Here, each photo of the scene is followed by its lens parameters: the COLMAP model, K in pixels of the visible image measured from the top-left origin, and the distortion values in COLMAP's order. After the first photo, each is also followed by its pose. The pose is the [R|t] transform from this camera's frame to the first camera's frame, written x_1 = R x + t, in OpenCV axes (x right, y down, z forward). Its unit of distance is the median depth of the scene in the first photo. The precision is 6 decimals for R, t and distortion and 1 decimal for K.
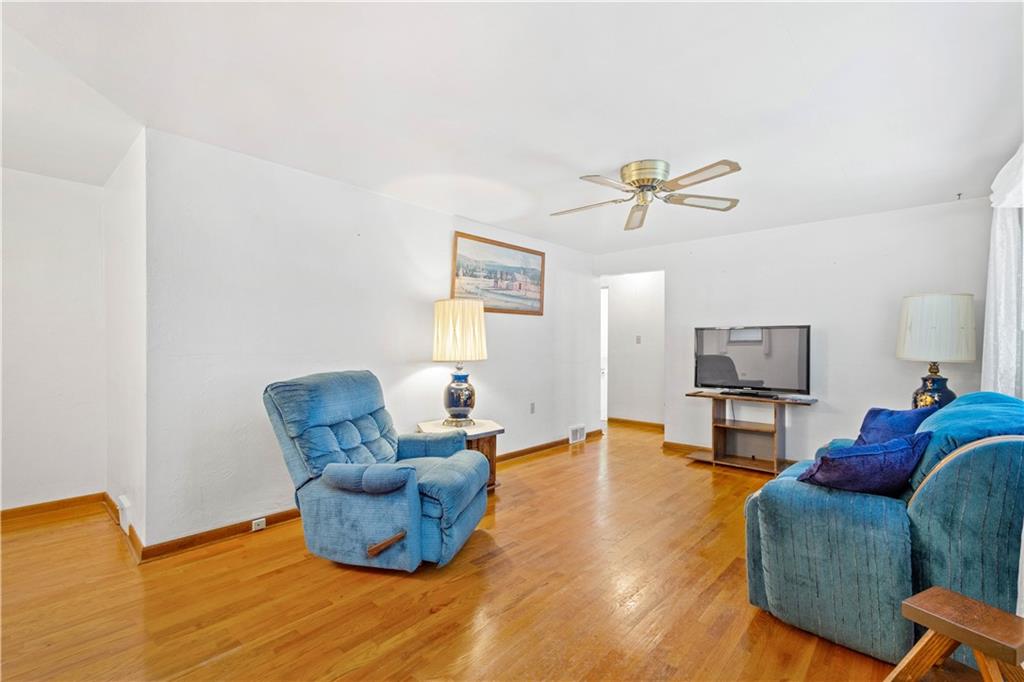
lens RADIAL K [[443.6, 0, 513.2], [0, 443.6, 346.6], [0, 0, 1]] dist [-0.001447, -0.000116]
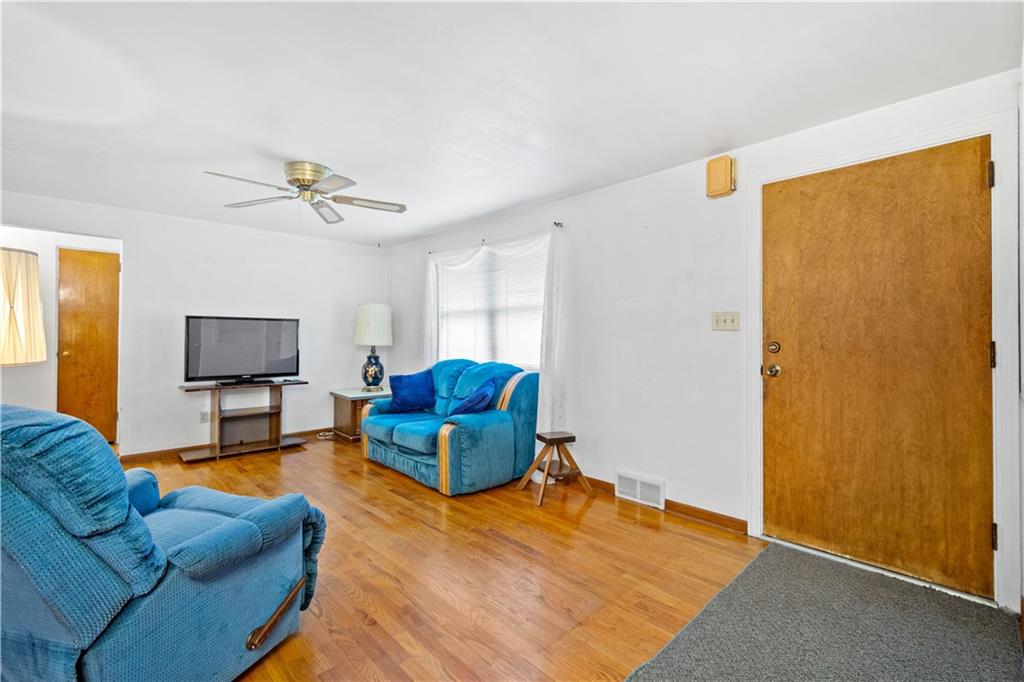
lens RADIAL K [[449.5, 0, 515.5], [0, 449.5, 334.4], [0, 0, 1]] dist [0.000325, 0.000063]
pose [[0.095038, 0.001914, 0.995472, -0.605812], [-0.000083, 0.999998, -0.001915, -0.003848], [-0.995474, 0.000099, 0.095038, 0.338827]]
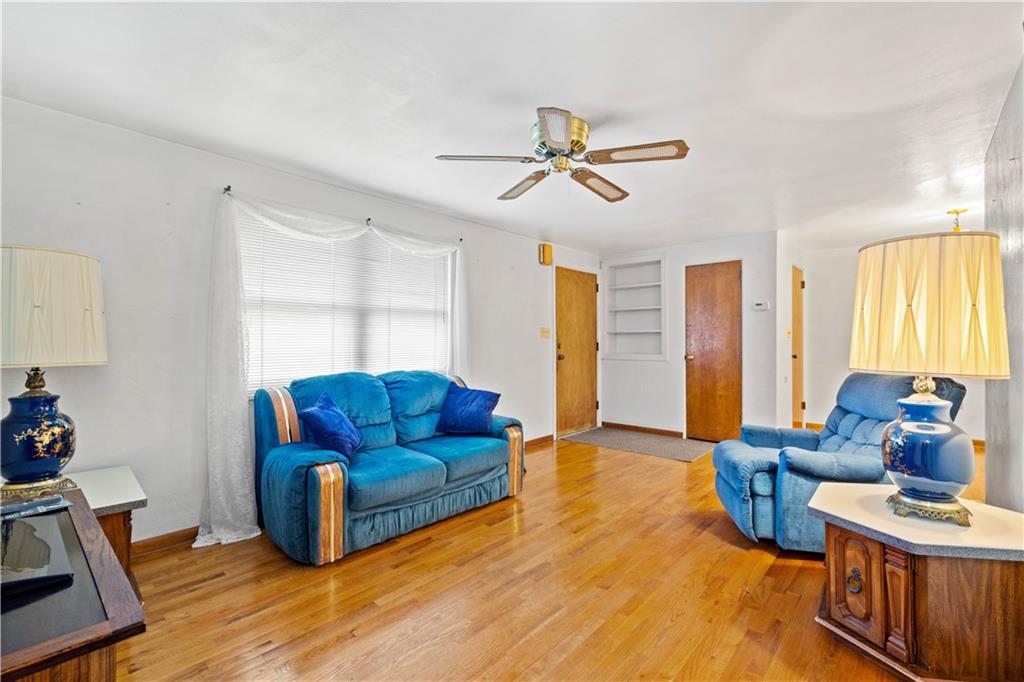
lens RADIAL K [[459.7, 0, 507.2], [0, 459.7, 352.8], [0, 0, 1]] dist [-0.000872, -0.000144]
pose [[-0.999856, -0.001865, 0.016896, 0.337553], [-0.001398, 0.999619, 0.027565, -0.003789], [-0.016941, 0.027537, -0.999477, 1.583381]]
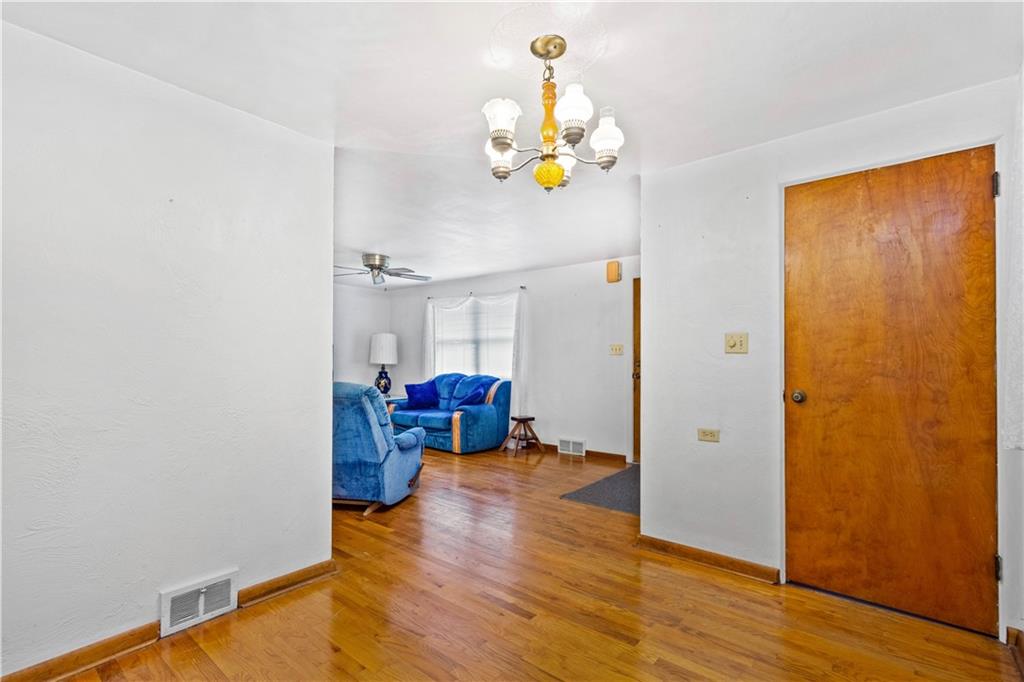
lens RADIAL K [[459.7, 0, 507.2], [0, 459.7, 352.8], [0, 0, 1]] dist [-0.000872, -0.000144]
pose [[-0.006849, 0.003756, 0.999969, -1.287023], [0.000836, 0.999993, -0.003751, -0.013354], [-0.999976, 0.000810, -0.006852, 0.412260]]
